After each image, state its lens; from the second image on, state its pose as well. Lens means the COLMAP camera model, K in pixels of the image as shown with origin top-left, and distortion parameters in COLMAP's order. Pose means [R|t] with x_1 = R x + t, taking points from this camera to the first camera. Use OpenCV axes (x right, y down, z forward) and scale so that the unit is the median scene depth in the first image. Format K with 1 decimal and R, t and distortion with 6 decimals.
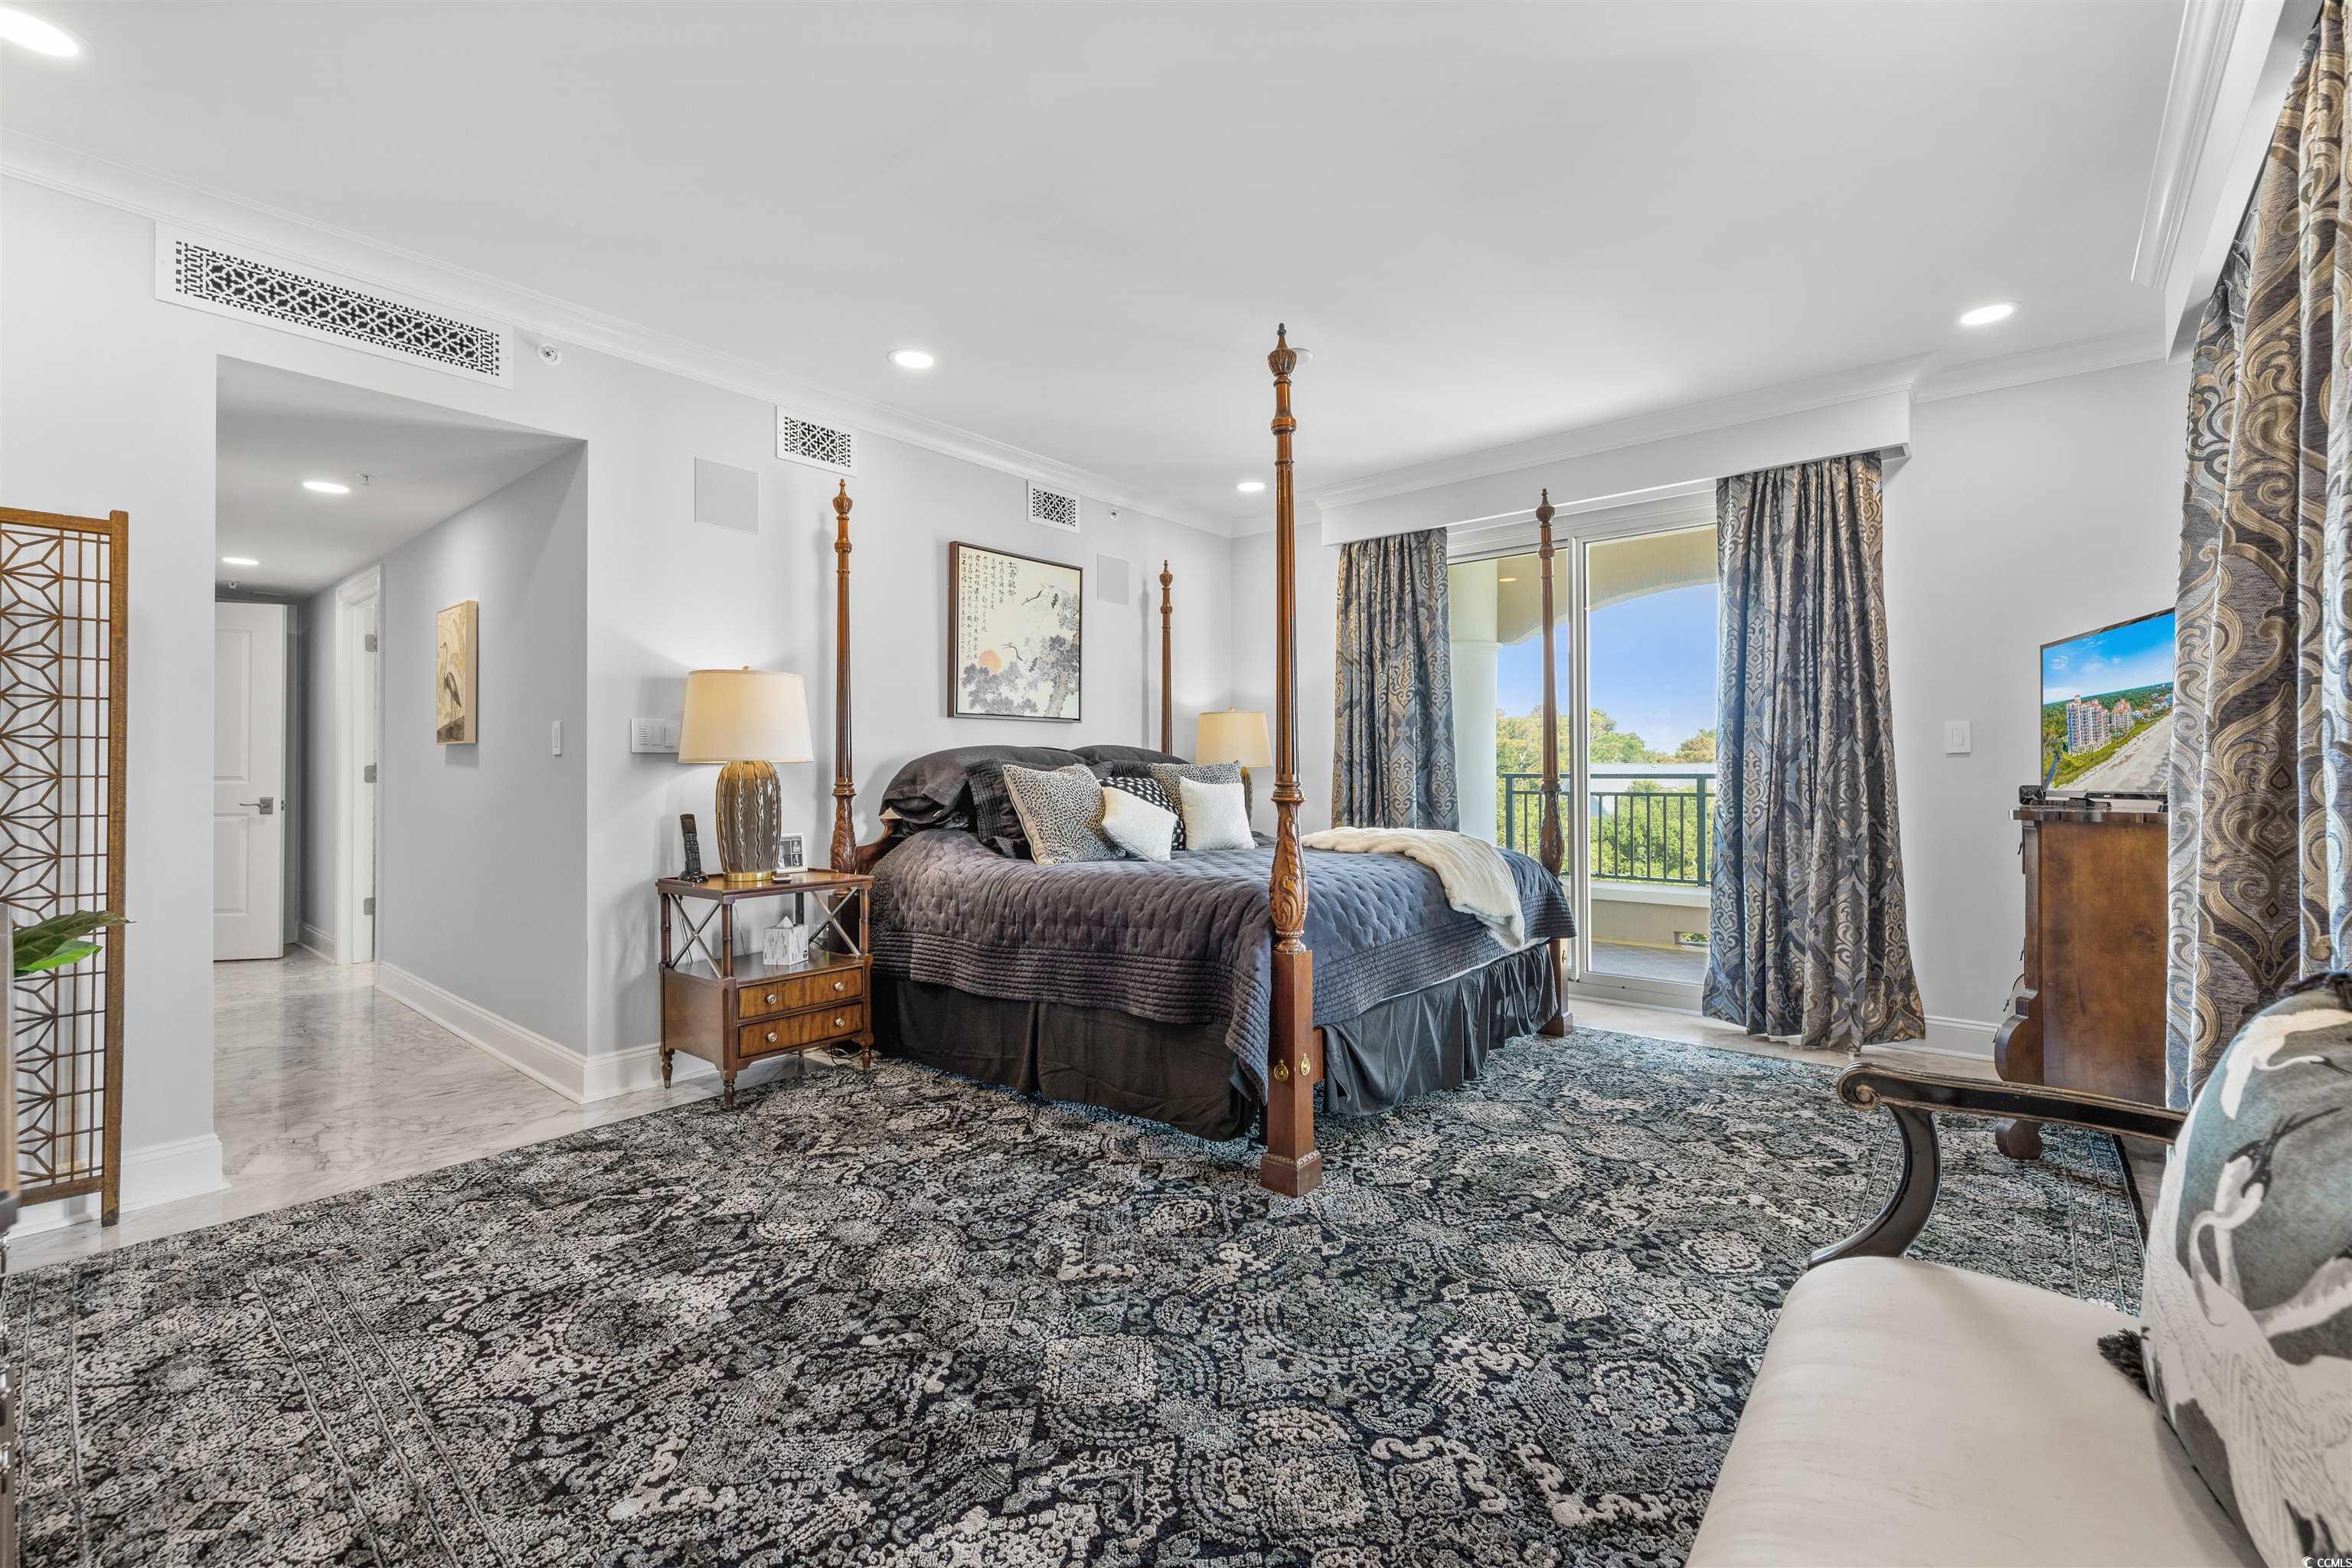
lens RADIAL K [[990.5, 0, 1161.5], [0, 990.5, 781.7], [0, 0, 1]] dist [0.004615, -0.000201]
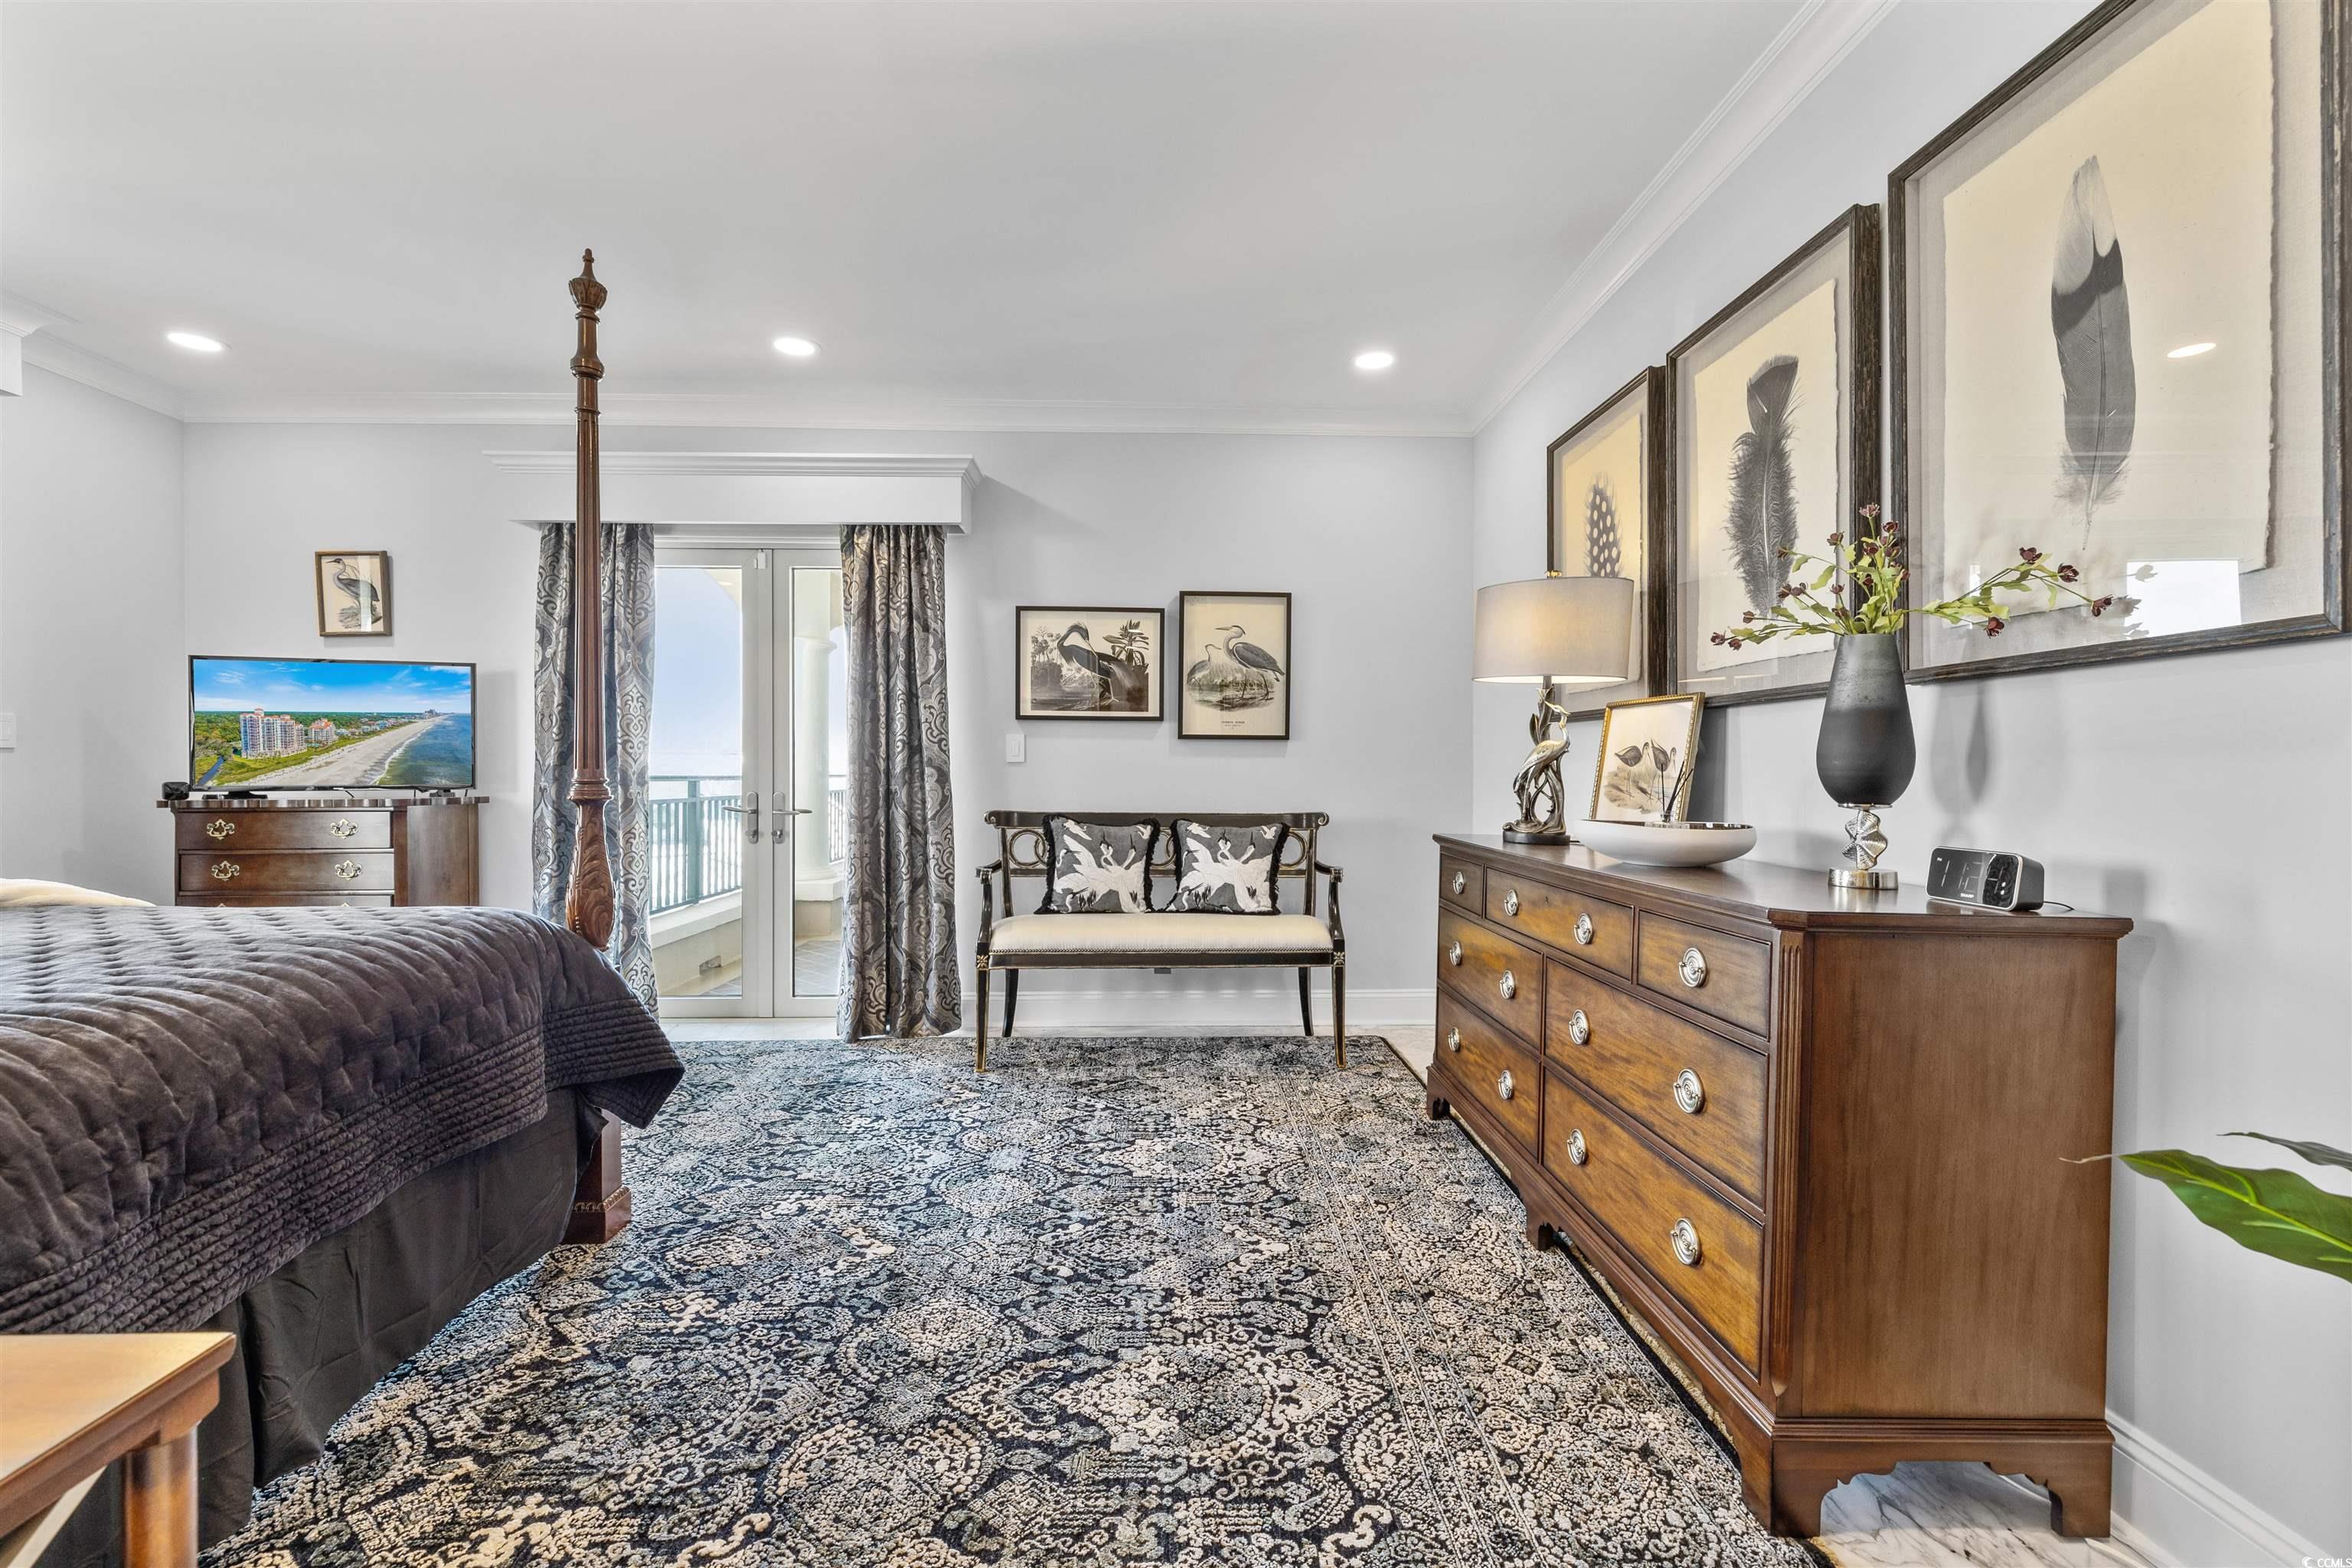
lens RADIAL K [[990.5, 0, 1138.5], [0, 990.5, 779.1], [0, 0, 1]] dist [0.004615, -0.000201]
pose [[-0.649262, -0.003255, 0.760558, -1.262997], [0.002095, 0.999979, 0.006068, -0.012215], [-0.760562, 0.005533, -0.649242, 1.740051]]
